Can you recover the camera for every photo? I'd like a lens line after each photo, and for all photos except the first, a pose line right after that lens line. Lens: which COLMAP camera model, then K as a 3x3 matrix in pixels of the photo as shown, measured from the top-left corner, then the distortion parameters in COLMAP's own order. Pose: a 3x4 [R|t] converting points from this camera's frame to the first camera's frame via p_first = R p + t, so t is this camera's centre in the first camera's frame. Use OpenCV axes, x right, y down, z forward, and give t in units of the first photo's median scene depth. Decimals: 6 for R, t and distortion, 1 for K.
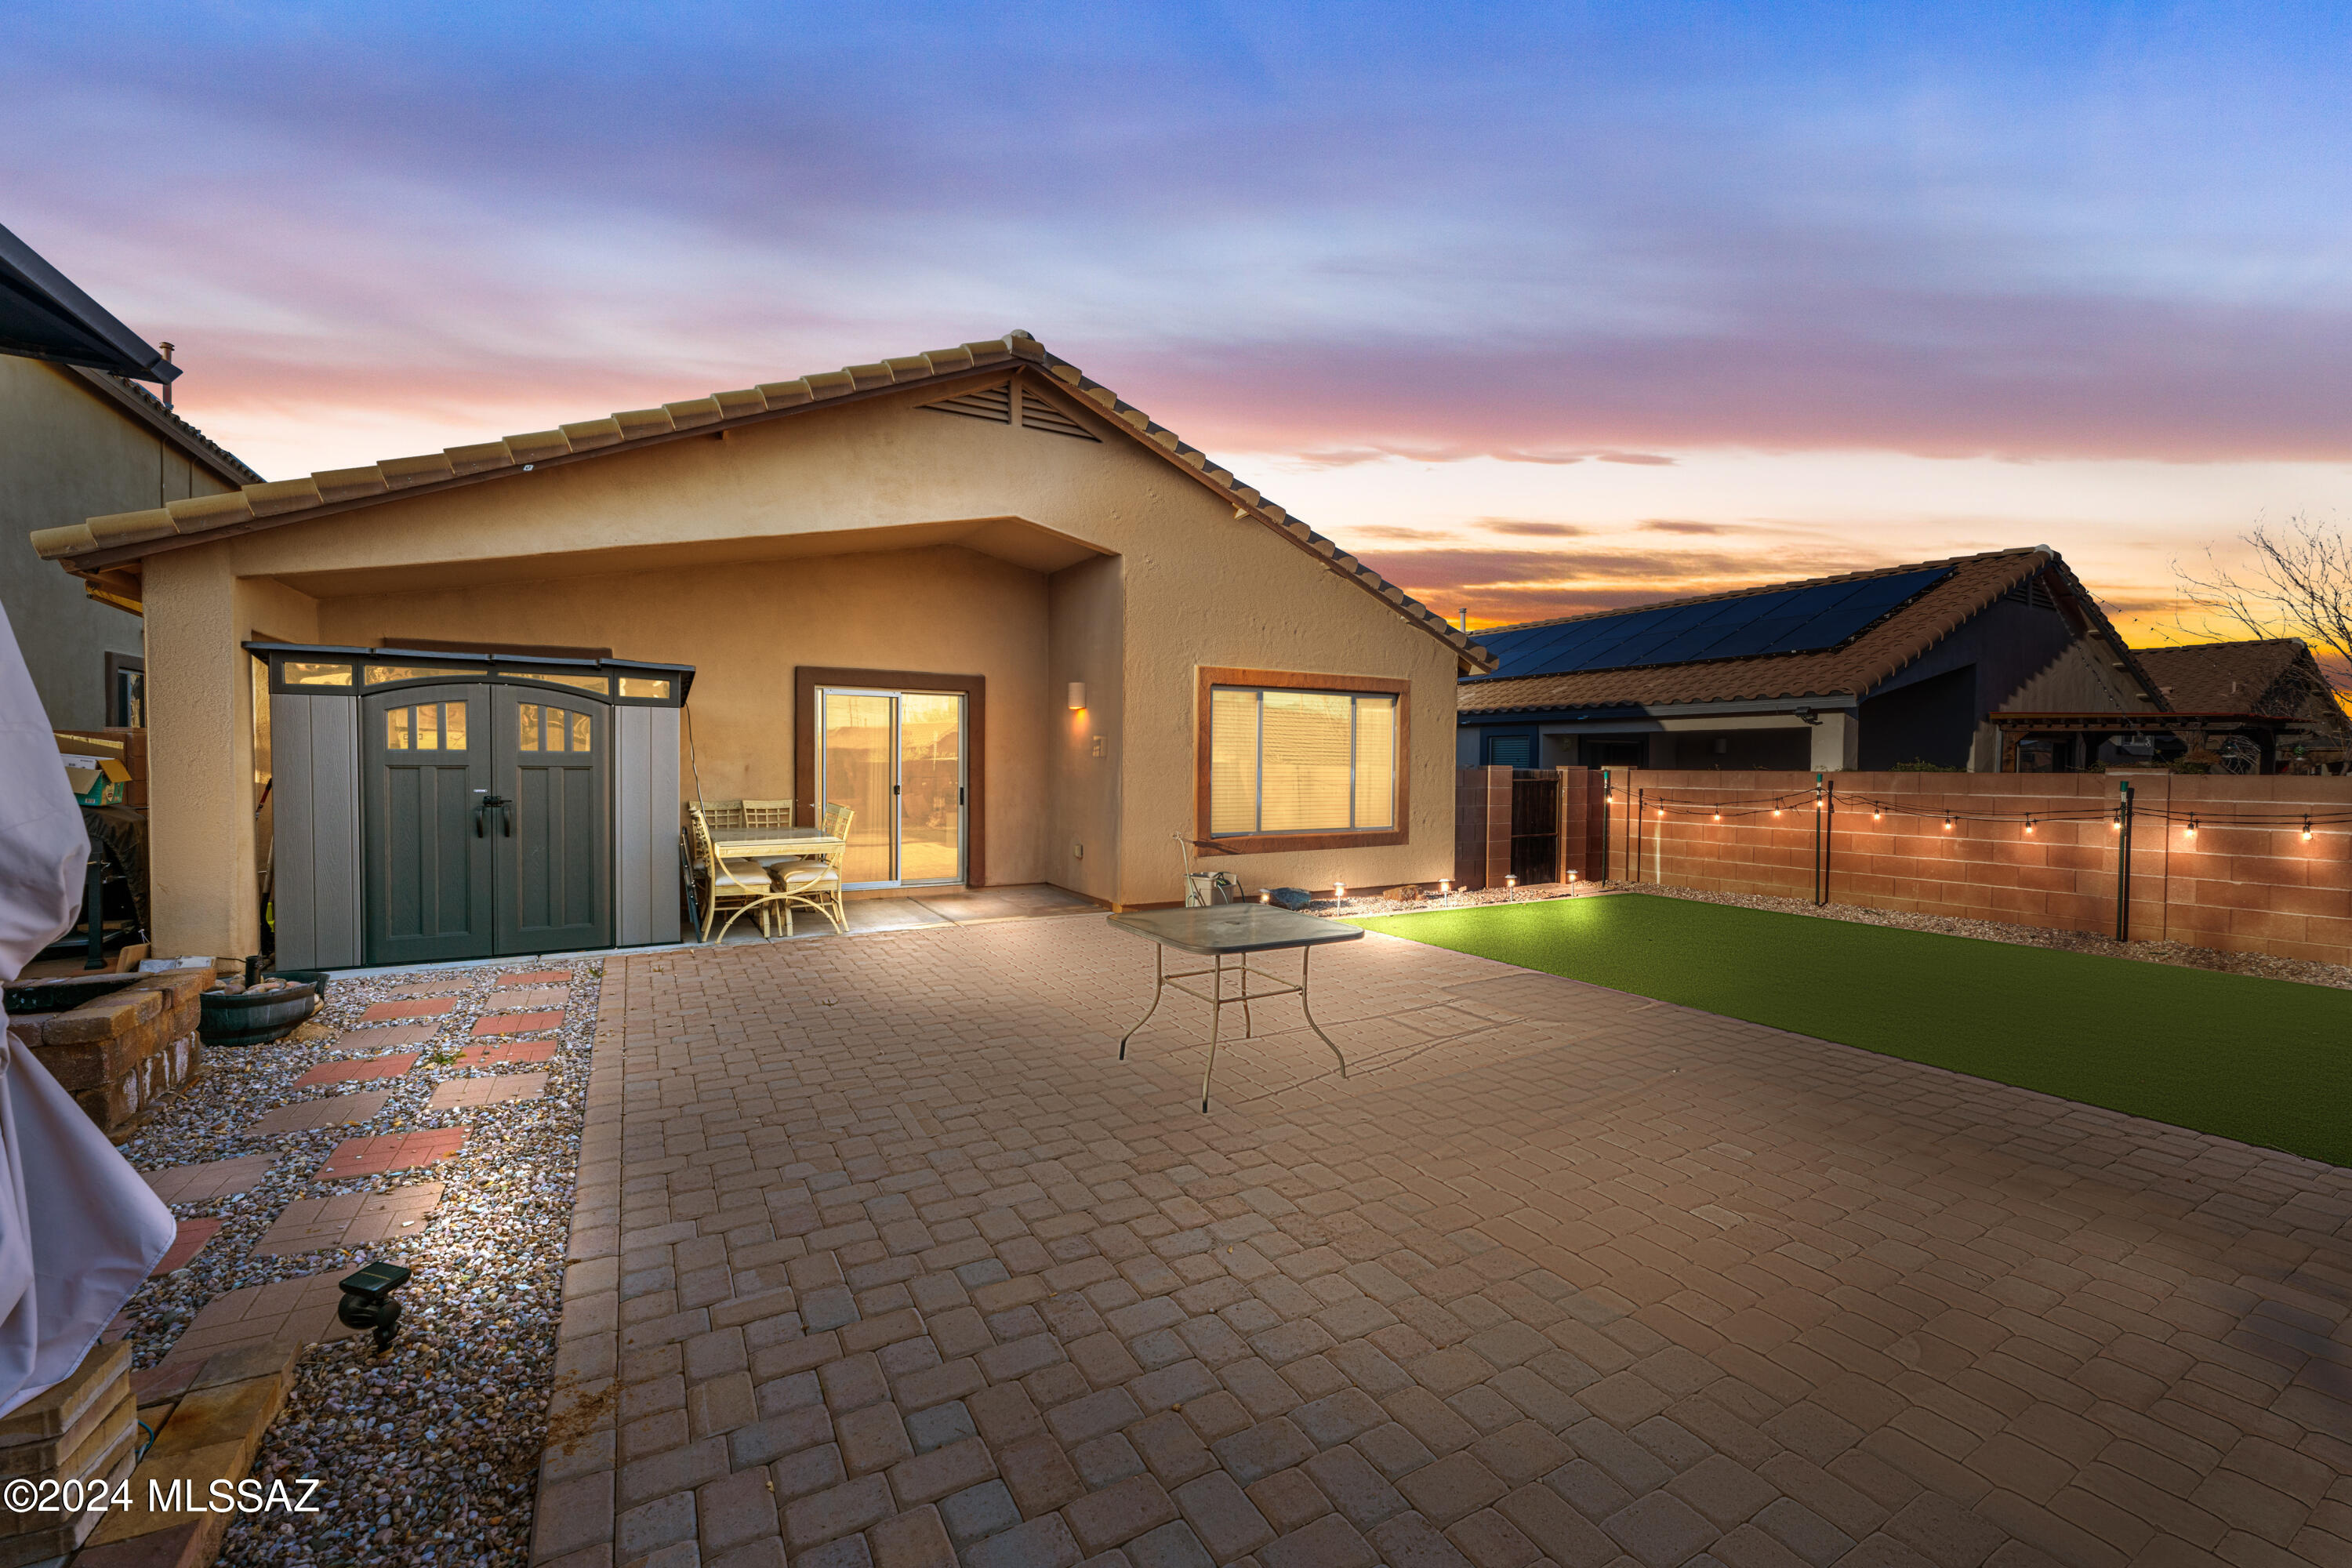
lens RADIAL K [[960.9, 0, 1176.0], [0, 960.9, 784.0], [0, 0, 1]] dist [0.000334, 0.000389]
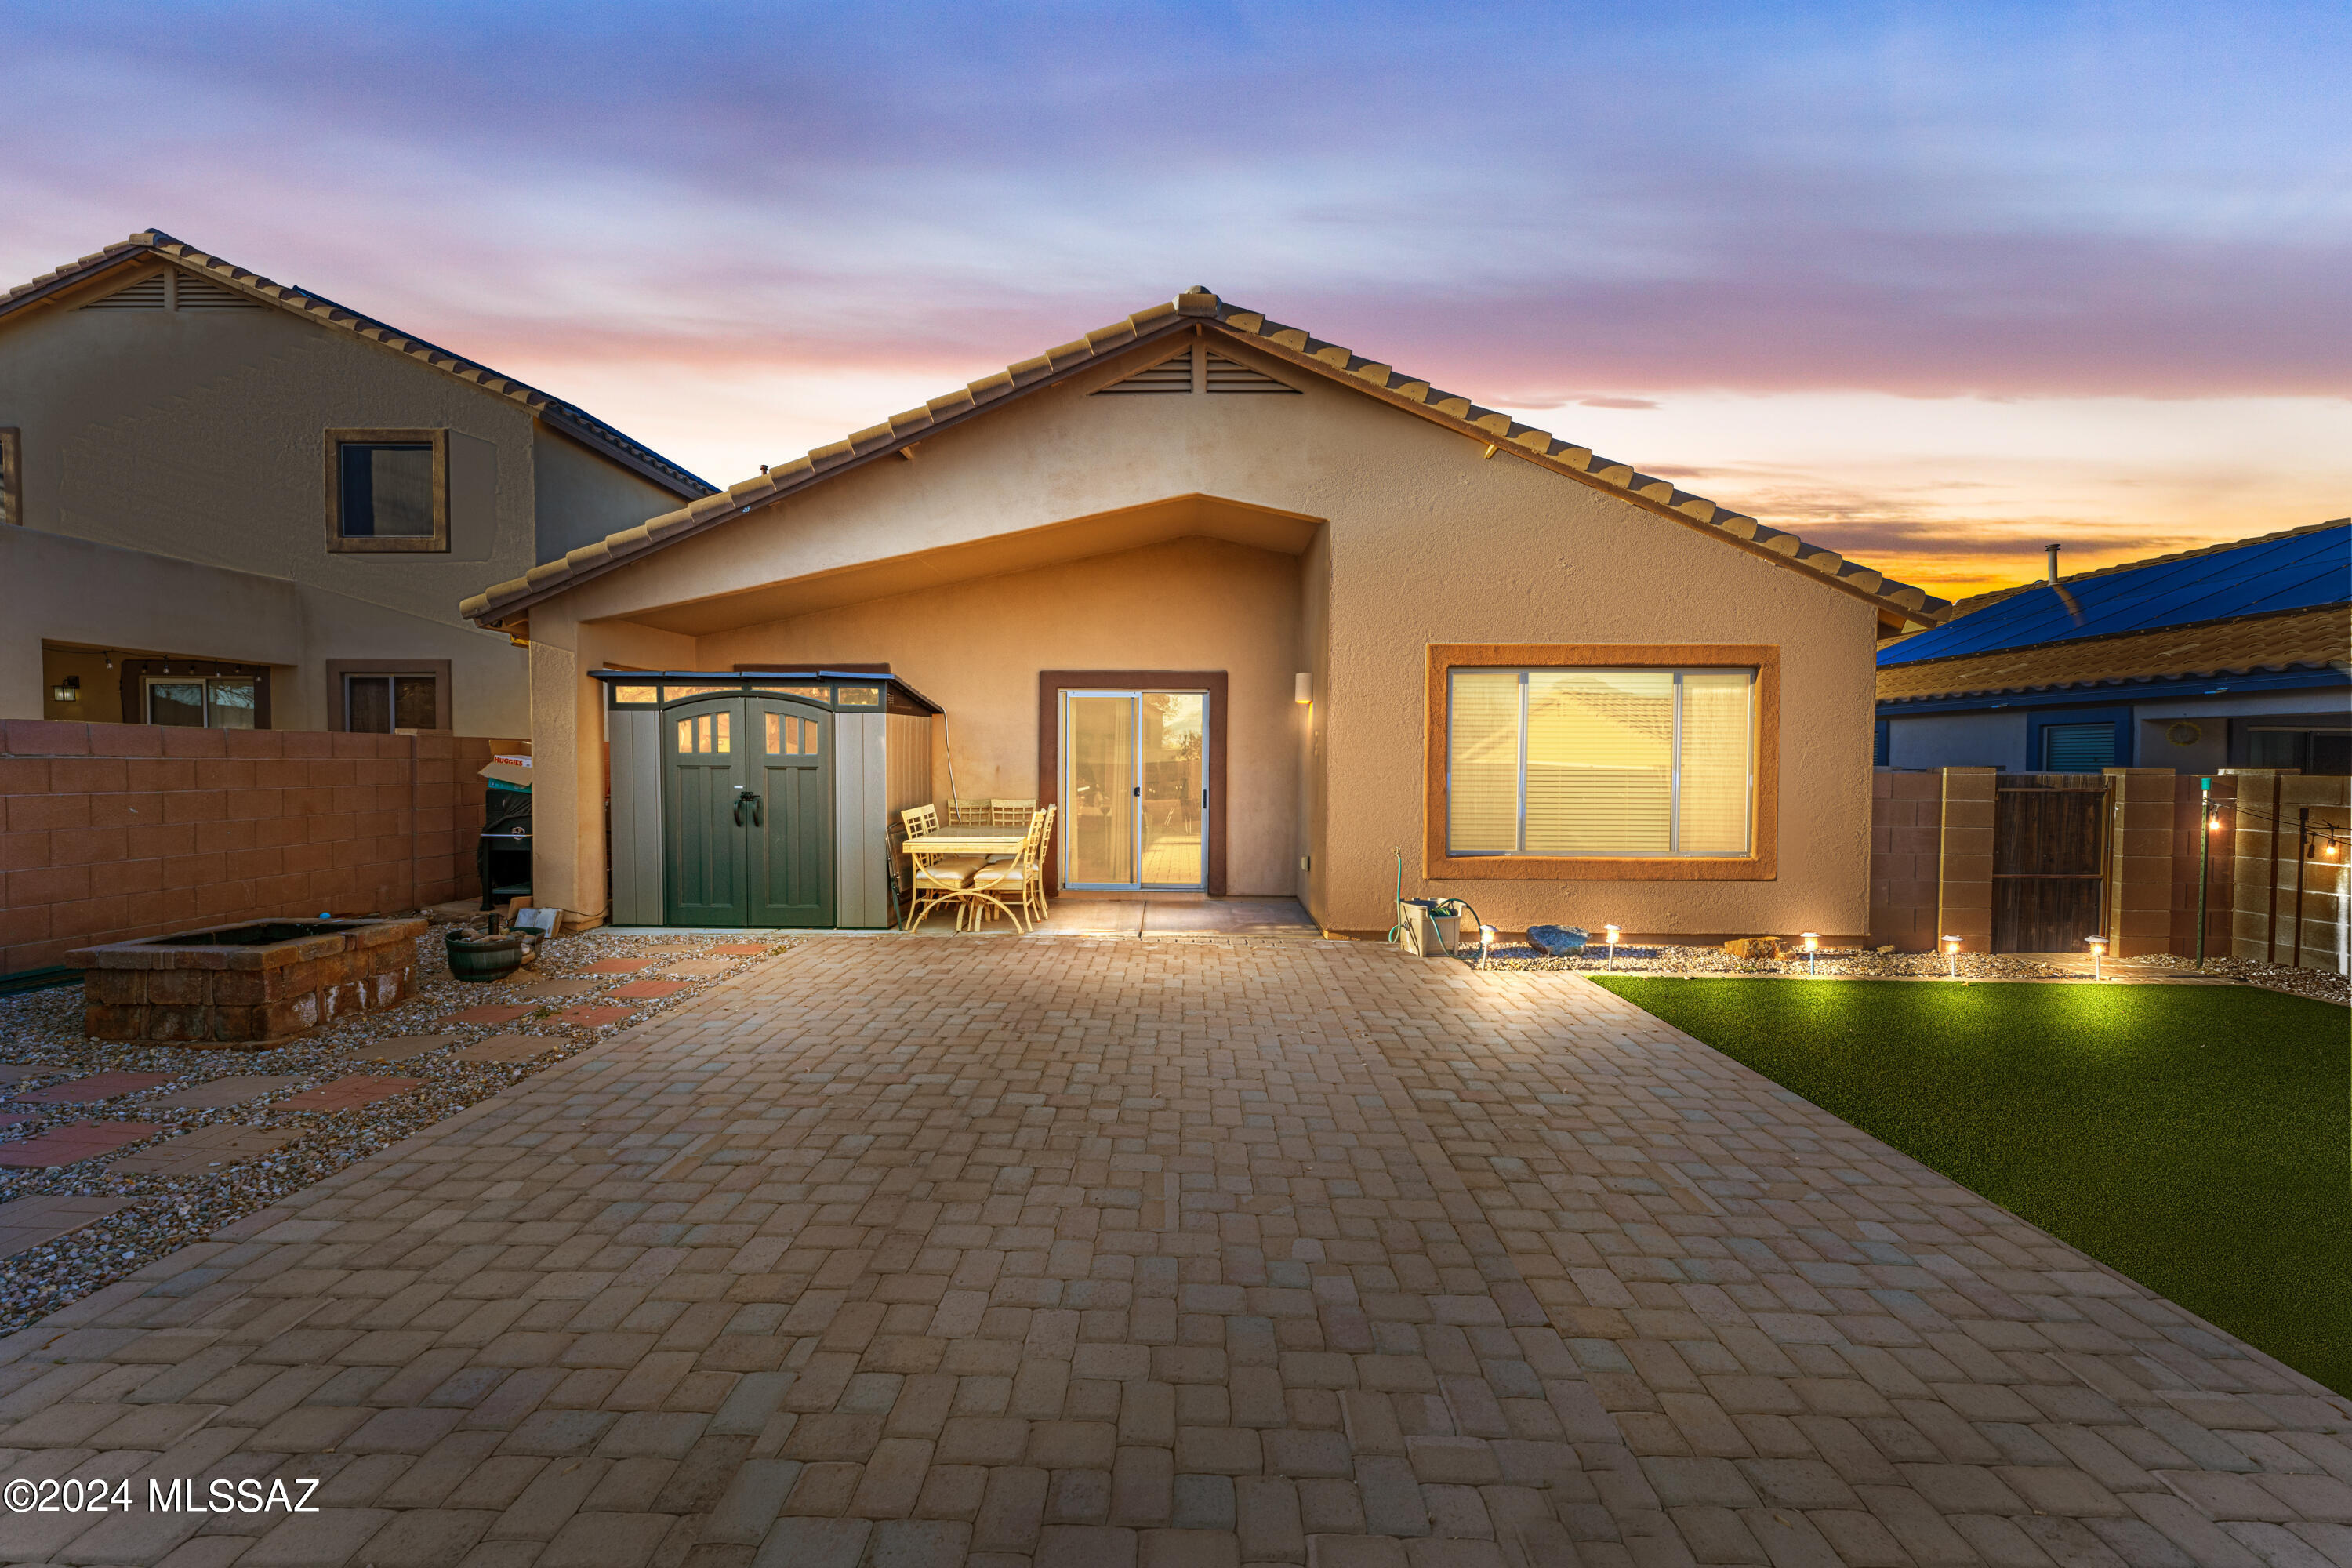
lens RADIAL K [[931.0, 0, 1176.0], [0, 931.0, 784.0], [0, 0, 1]] dist [0.000731, 0.000095]
pose [[0.857125, 0.009193, -0.515027, 0.277287], [-0.010957, 0.999940, -0.000387, -0.001997], [0.514992, 0.005975, 0.857174, 0.238593]]
